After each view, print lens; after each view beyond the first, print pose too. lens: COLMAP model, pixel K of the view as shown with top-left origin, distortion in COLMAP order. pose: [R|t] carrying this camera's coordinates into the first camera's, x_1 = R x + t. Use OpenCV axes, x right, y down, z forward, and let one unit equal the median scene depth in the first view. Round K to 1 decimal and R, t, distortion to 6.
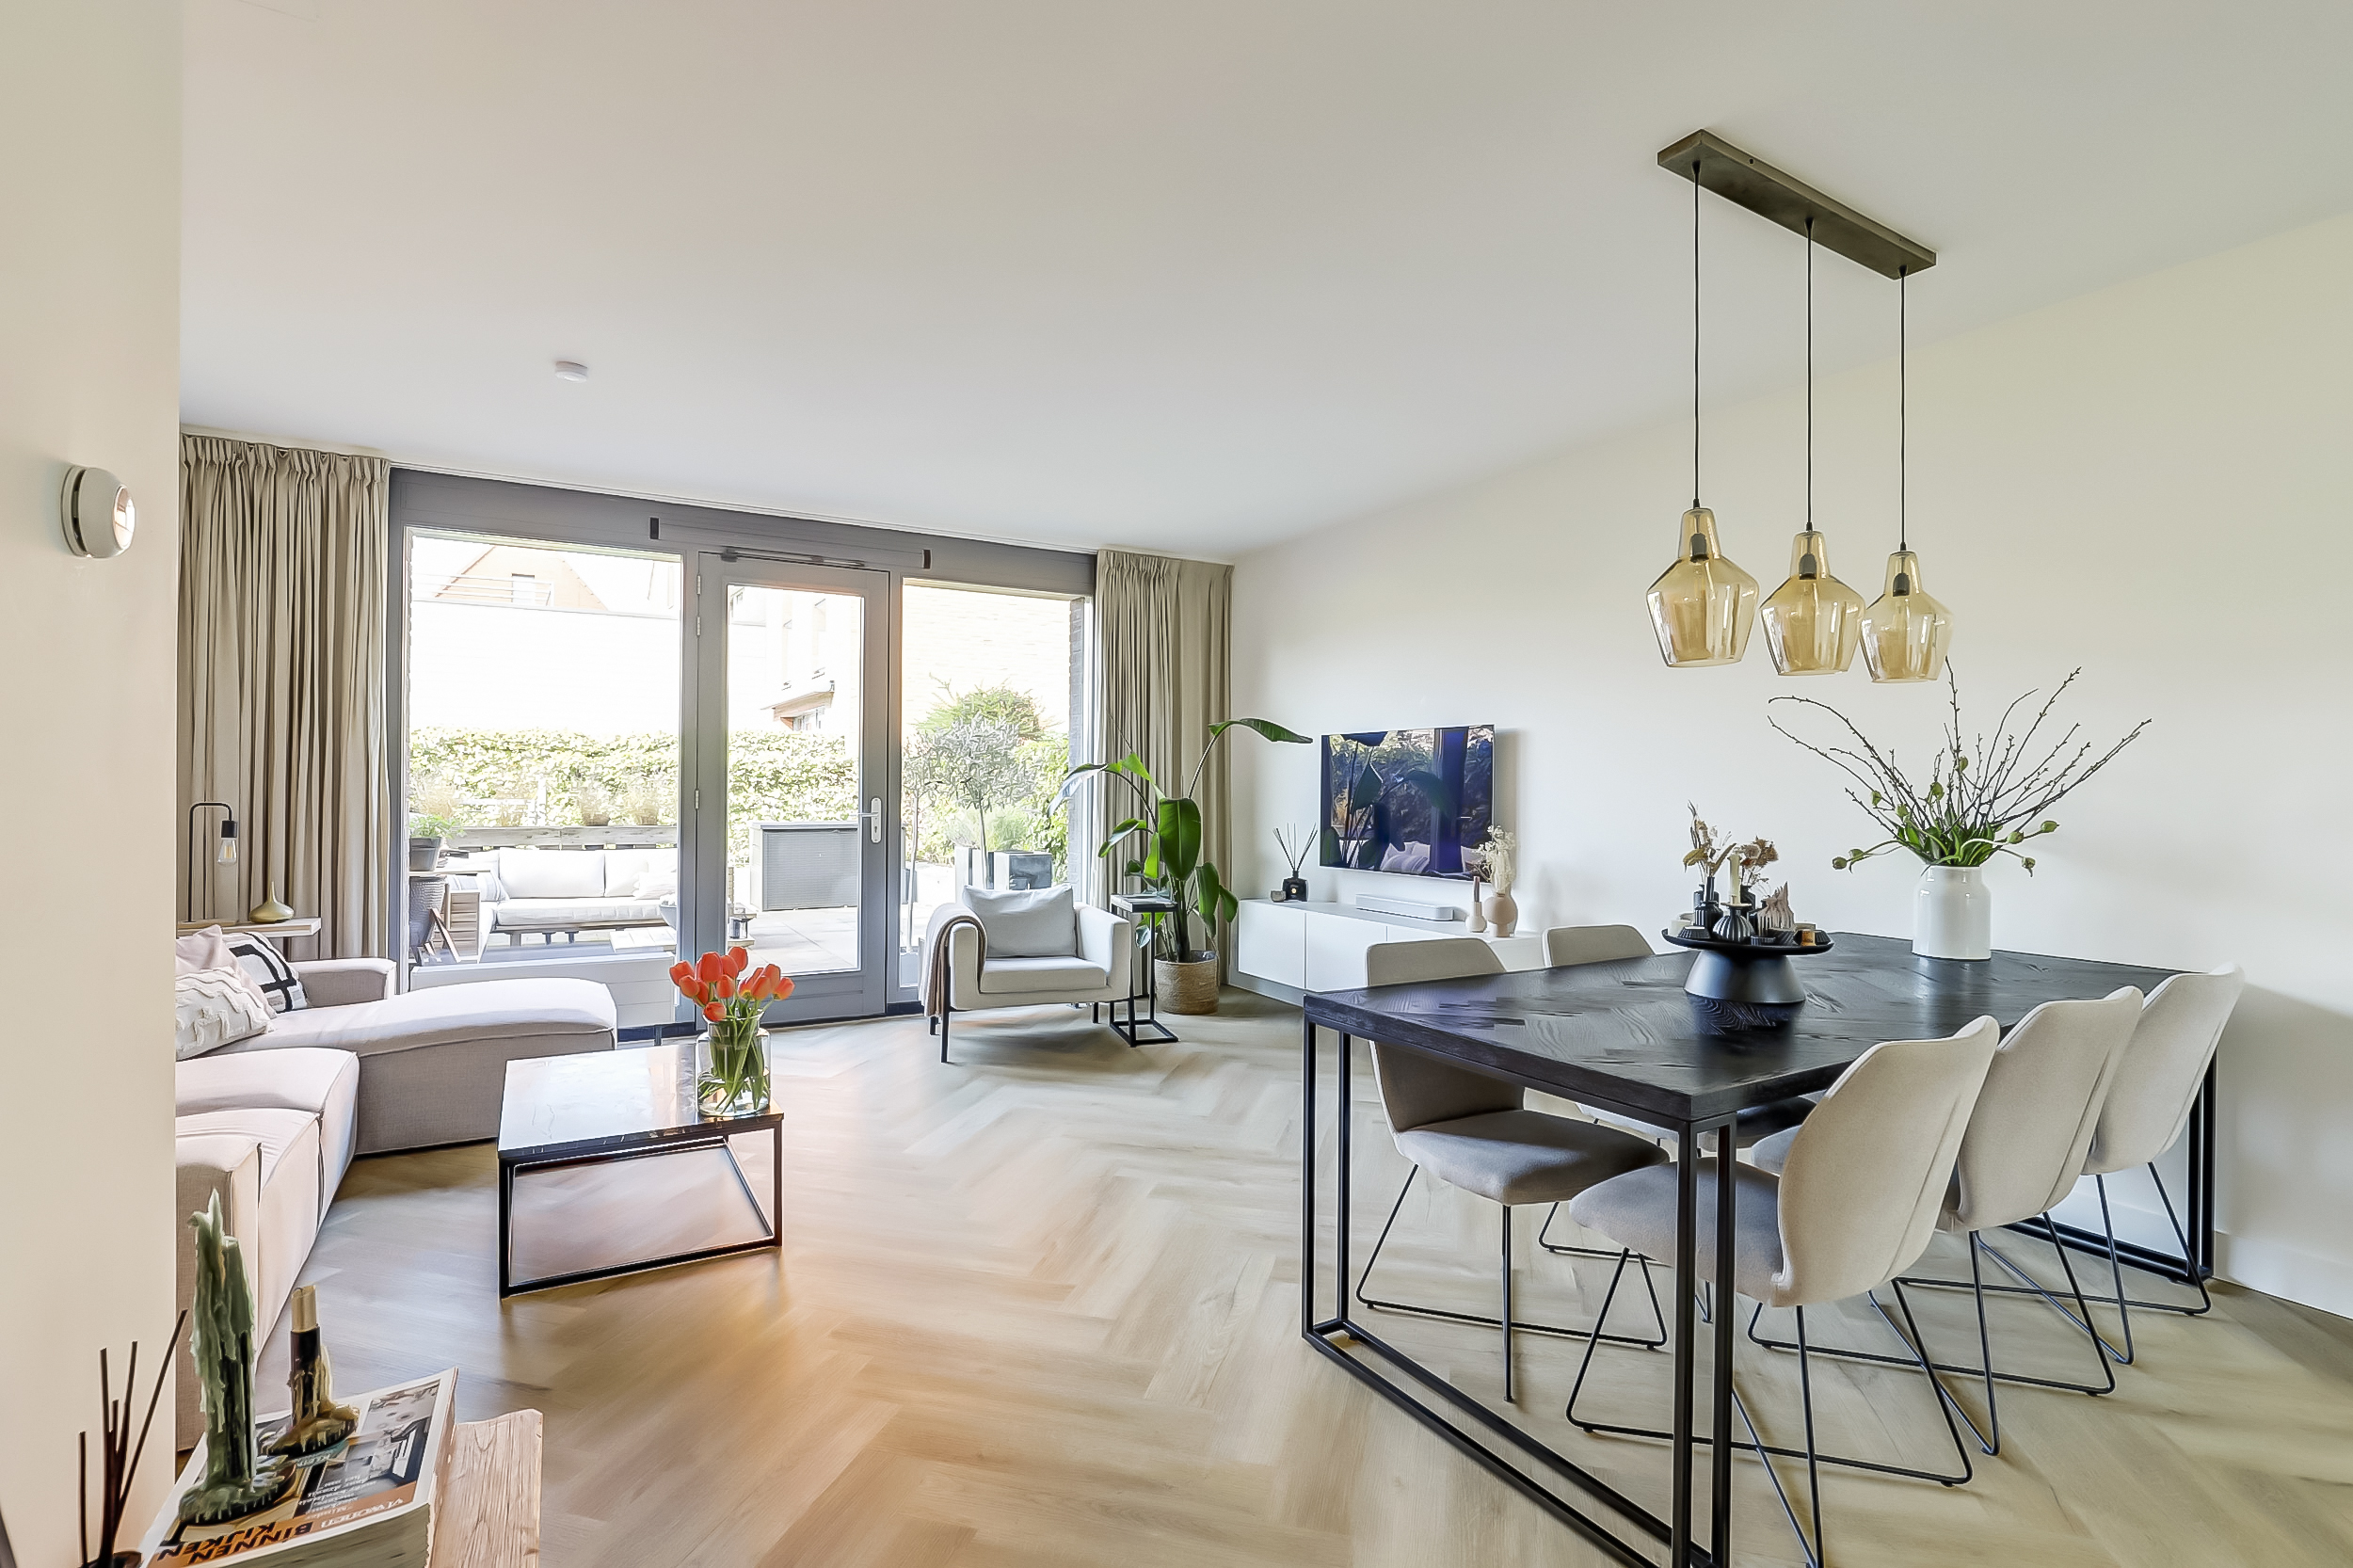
lens RADIAL K [[1082.8, 0, 1183.3], [0, 1082.8, 789.0], [0, 0, 1]] dist [-0.021722, 0.006209]
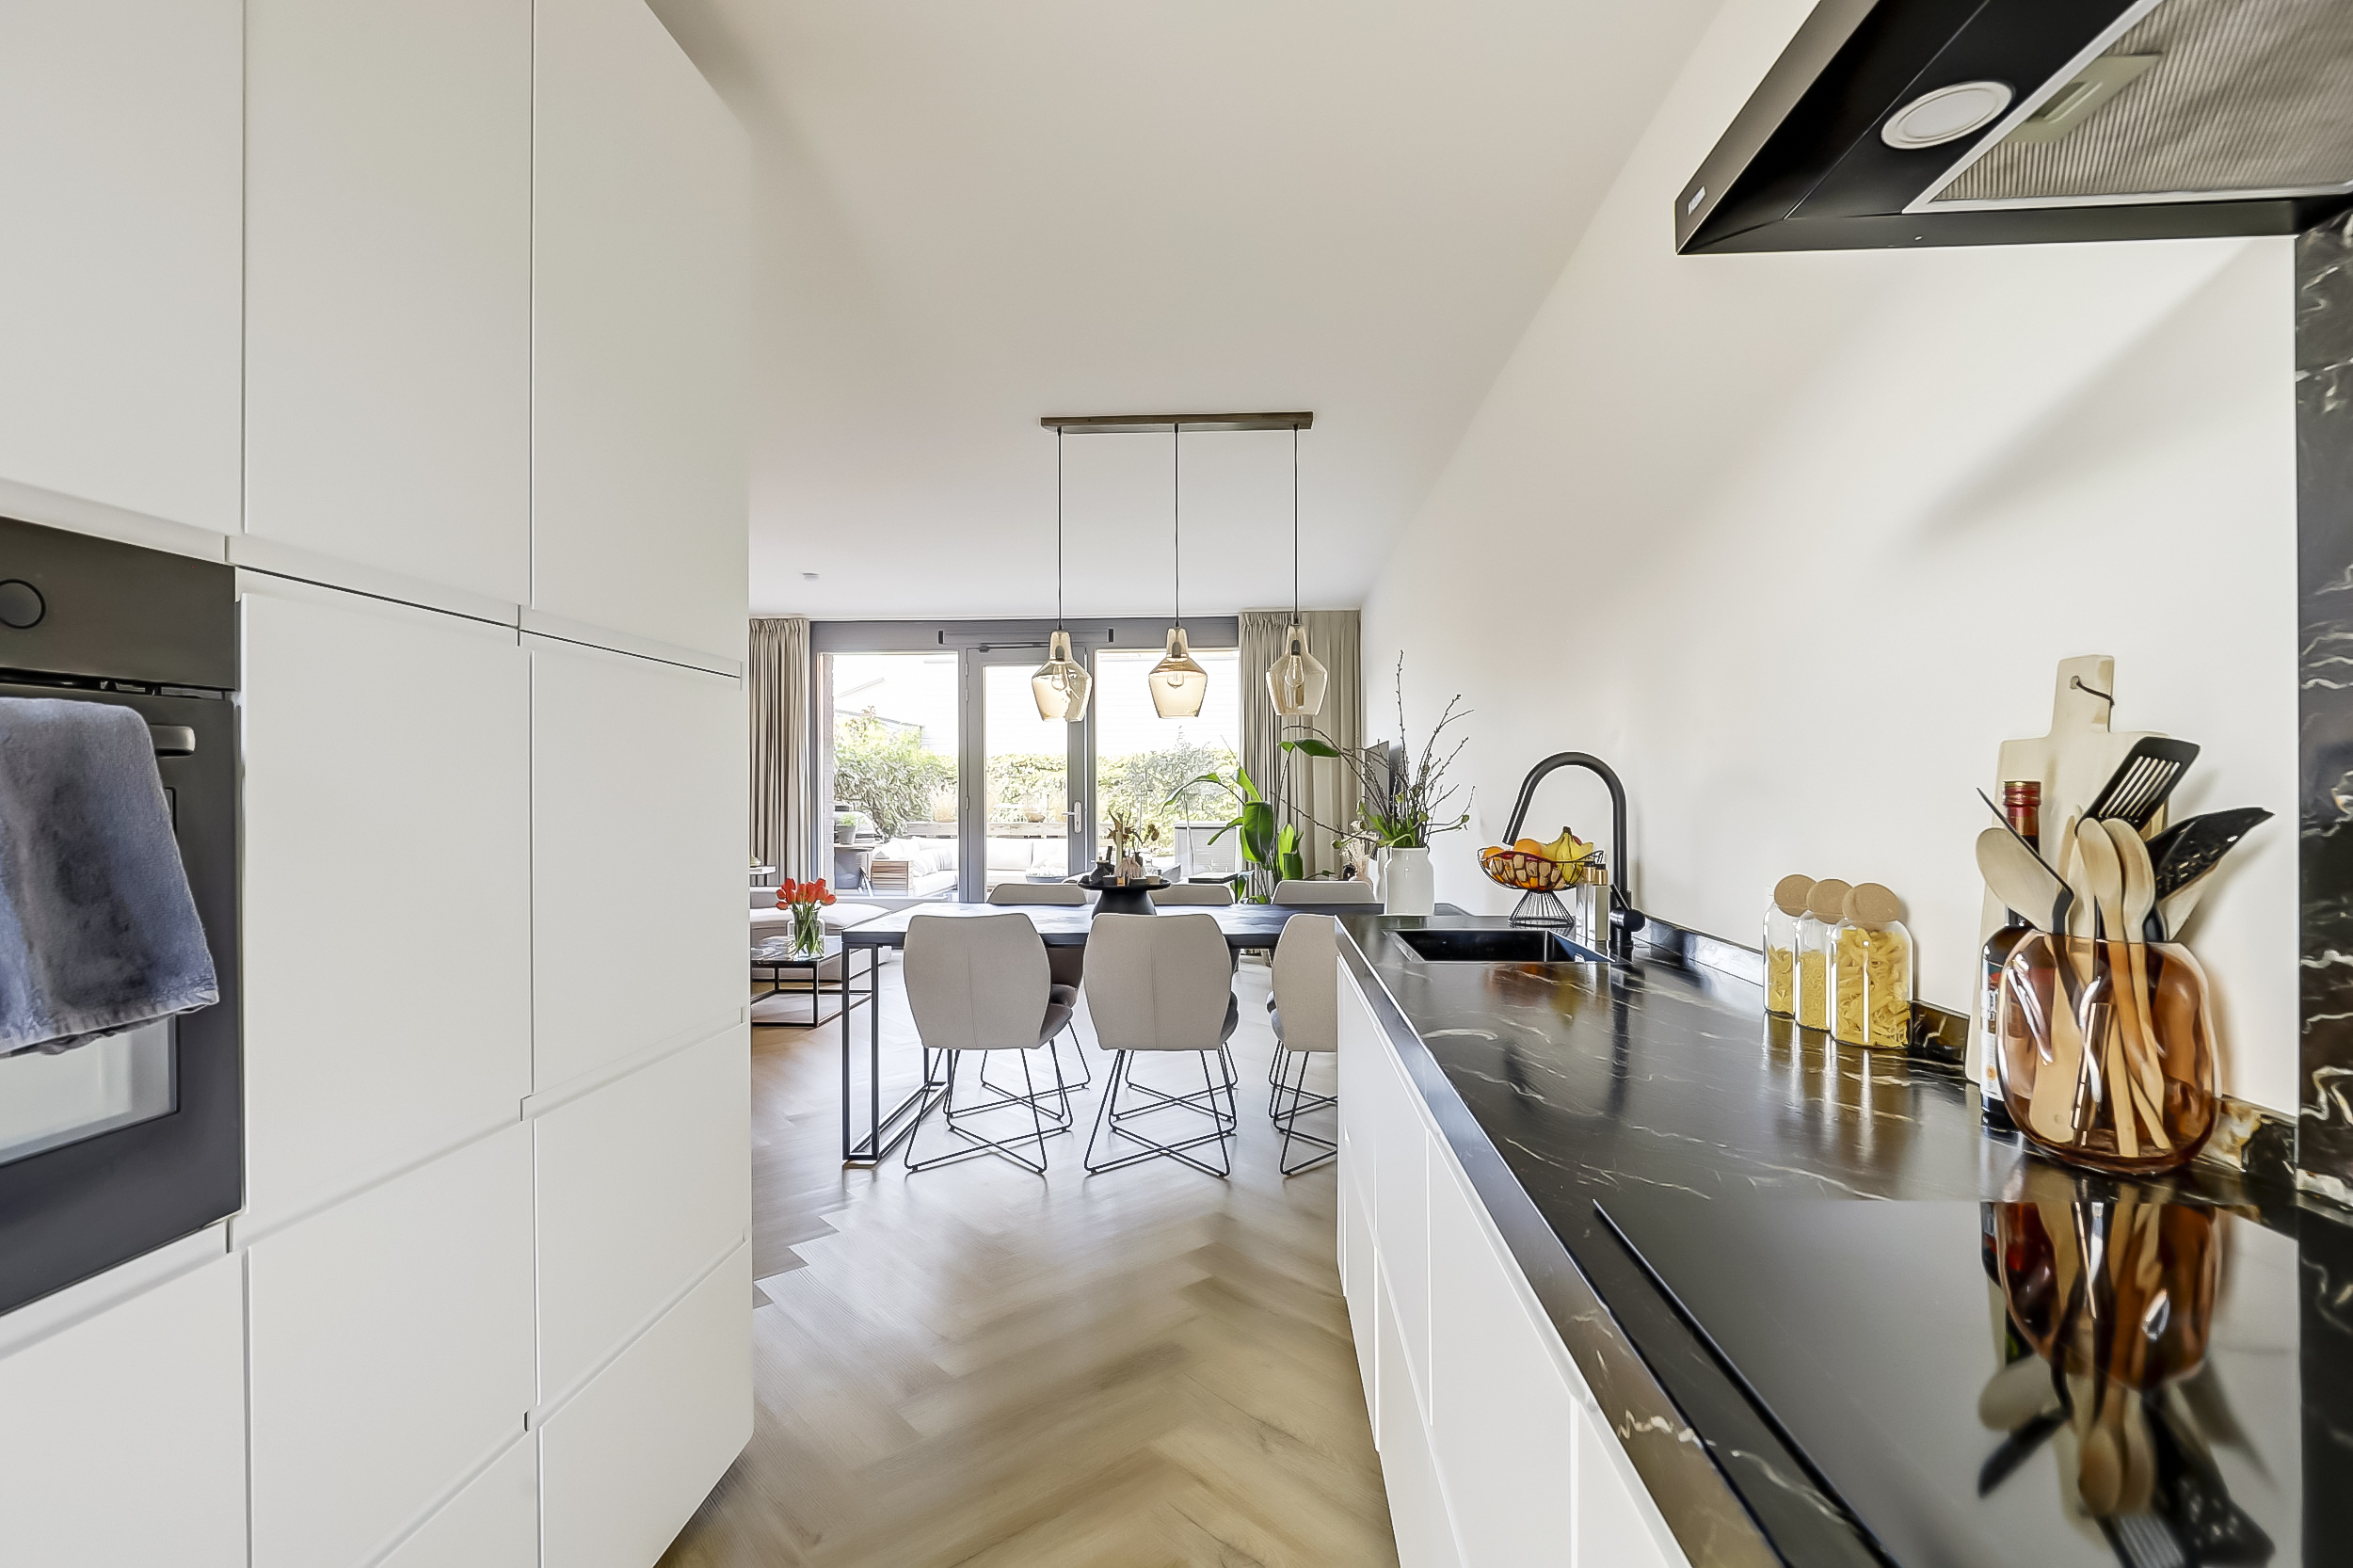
lens RADIAL K [[1082.8, 0, 1190.1], [0, 1082.8, 792.8], [0, 0, 1]] dist [-0.021722, 0.006209]
pose [[0.831005, -0.008428, -0.556201, 0.771820], [0.007899, 0.999963, -0.003351, 0.002239], [0.556209, -0.001609, 0.831041, -0.159554]]
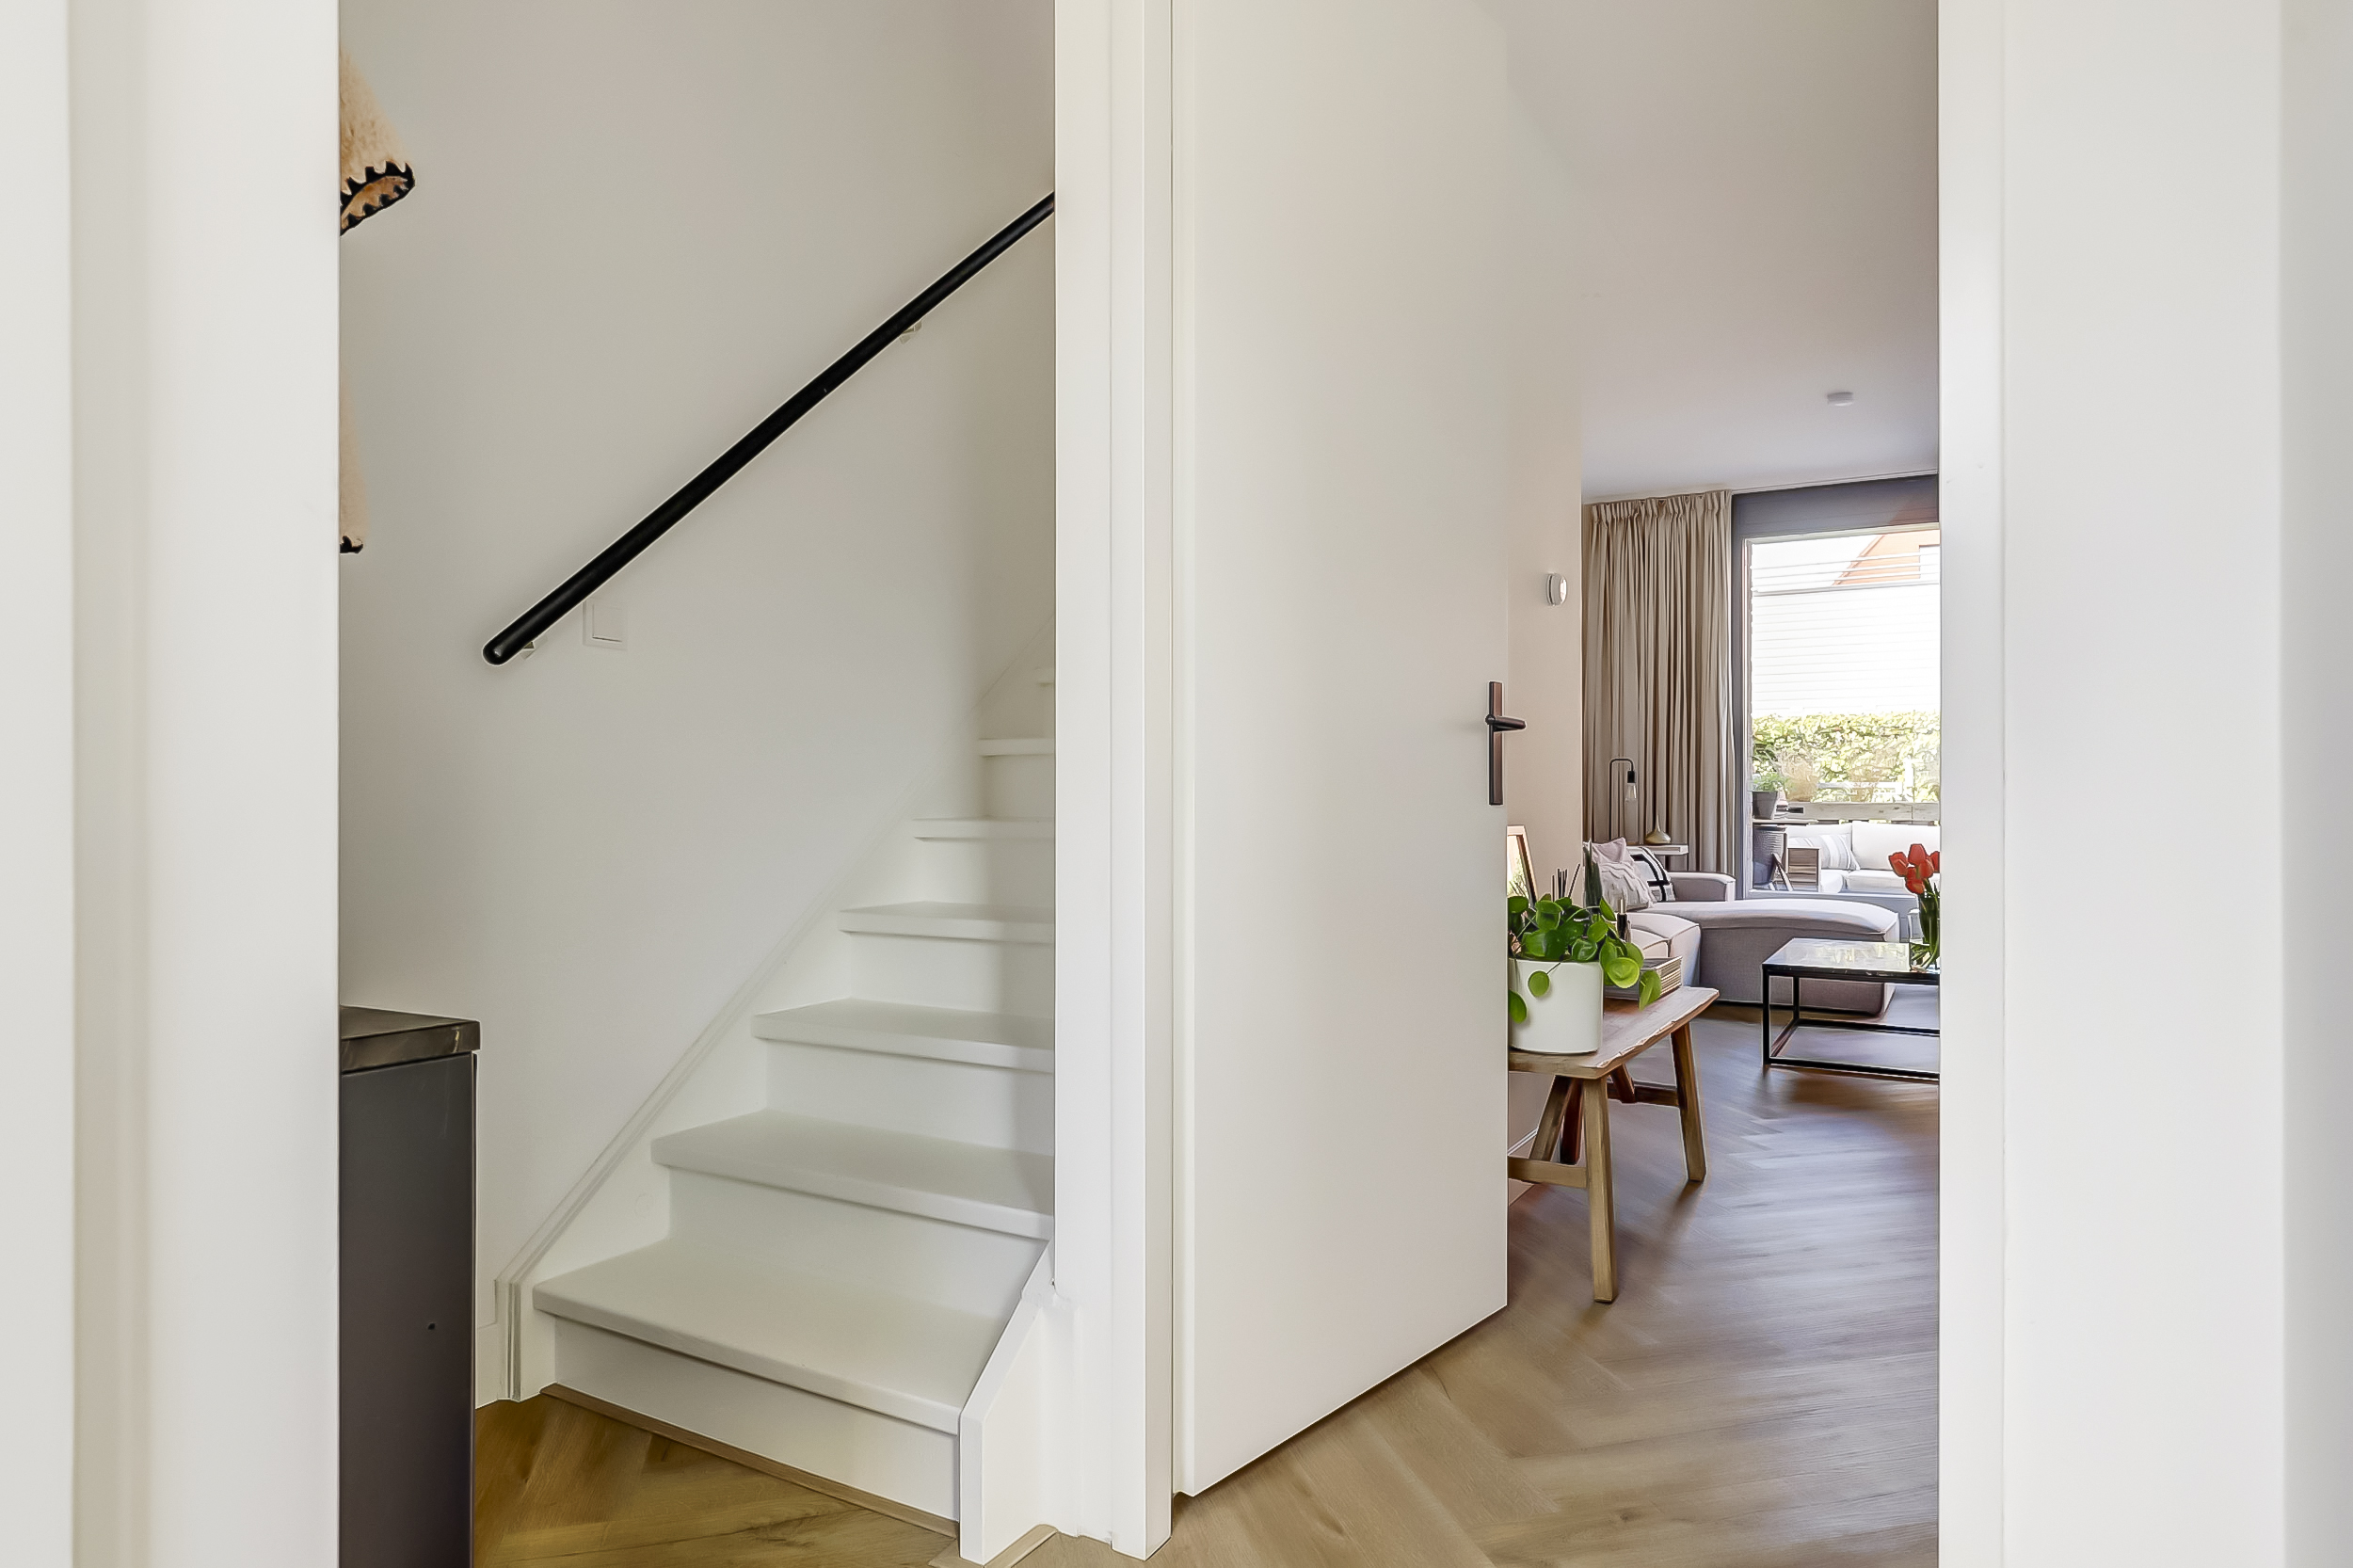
lens RADIAL K [[1338.0, 0, 1186.2], [0, 1338.0, 784.0], [0, 0, 1]] dist [-0.009238, -0.000400]
pose [[0.477384, -0.013699, -0.878588, 0.314811], [0.002424, 0.999895, -0.014273, 0.059092], [0.878691, 0.004684, 0.477368, -0.301321]]
